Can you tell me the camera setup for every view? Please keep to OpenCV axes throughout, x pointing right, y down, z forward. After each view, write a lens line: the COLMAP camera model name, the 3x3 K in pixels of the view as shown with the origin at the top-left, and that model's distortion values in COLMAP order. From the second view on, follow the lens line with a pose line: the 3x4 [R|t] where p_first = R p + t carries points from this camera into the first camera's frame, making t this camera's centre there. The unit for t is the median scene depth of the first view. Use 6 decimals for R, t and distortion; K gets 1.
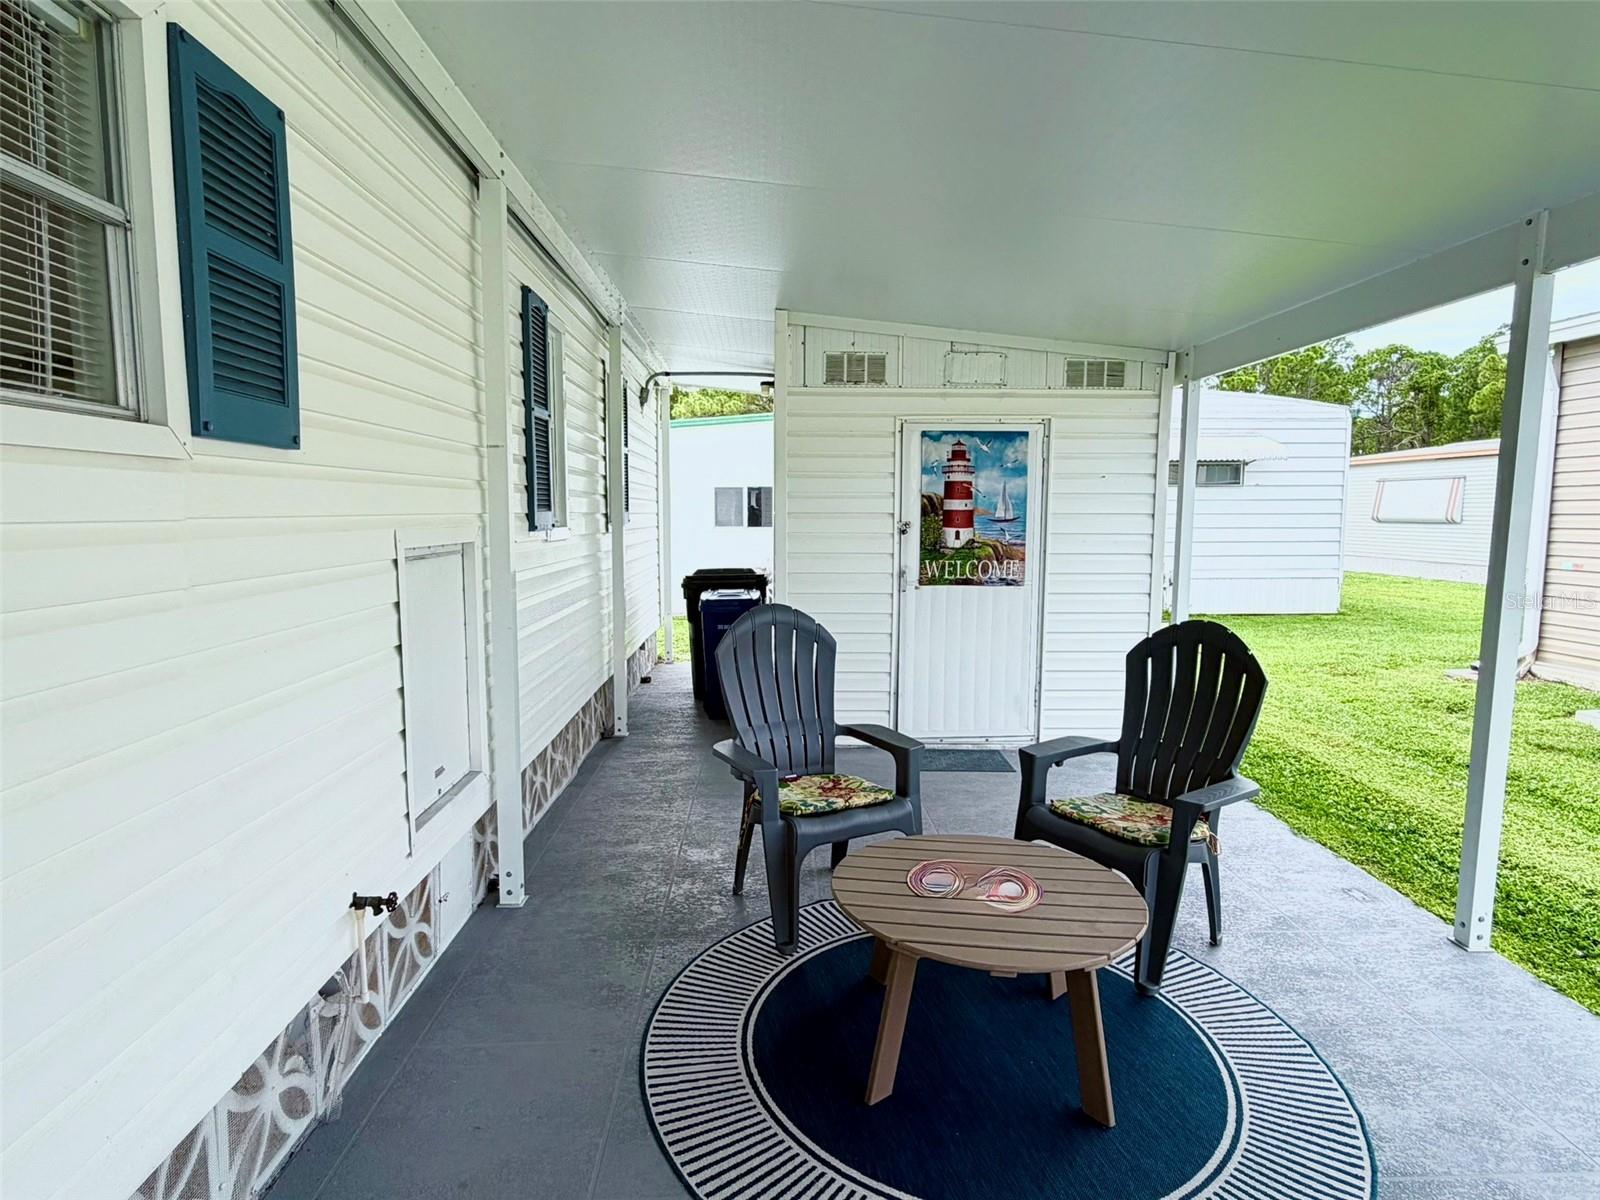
lens RADIAL K [[901.1, 0, 799.8], [0, 901.1, 602.3], [0, 0, 1]] dist [0.001285, 0.000144]
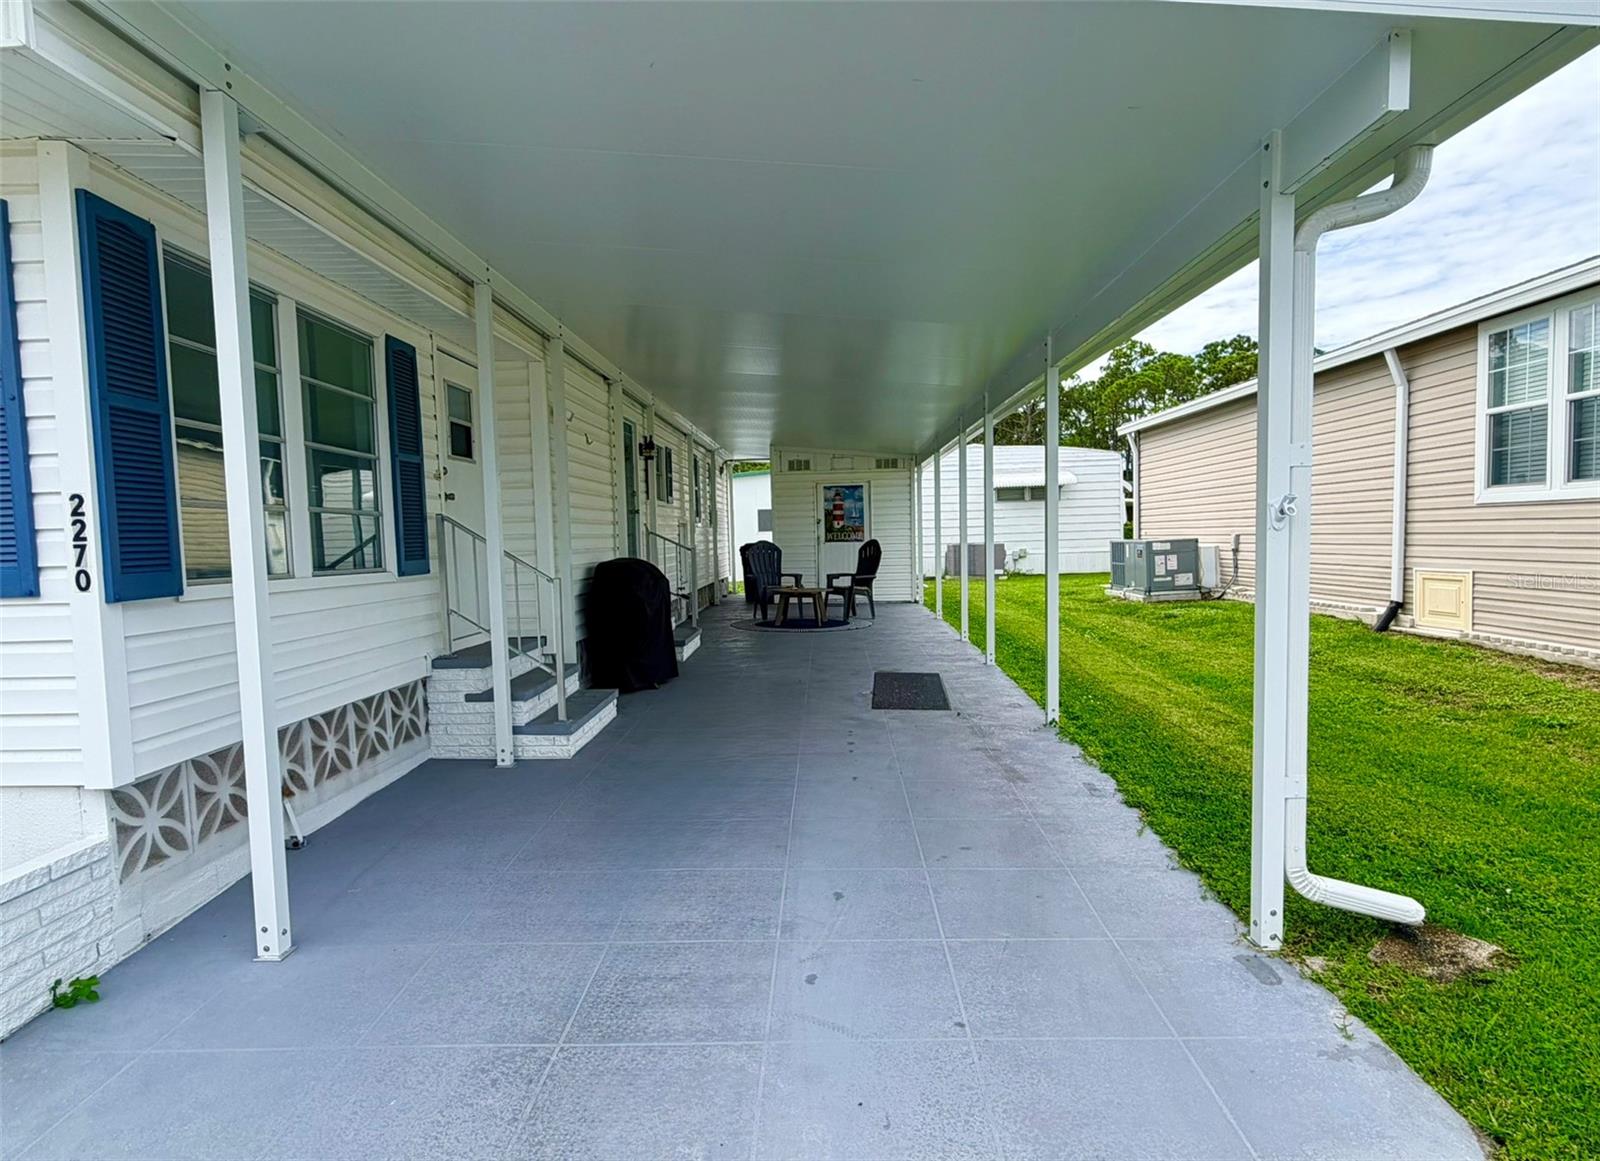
lens RADIAL K [[899.7, 0, 799.6], [0, 899.7, 586.1], [0, 0, 1]] dist [-0.002140, -0.000335]
pose [[0.997202, -0.023505, -0.070962, 0.247208], [0.020071, 0.998610, -0.048727, 0.246561], [0.072008, 0.047167, 0.996288, -1.726134]]
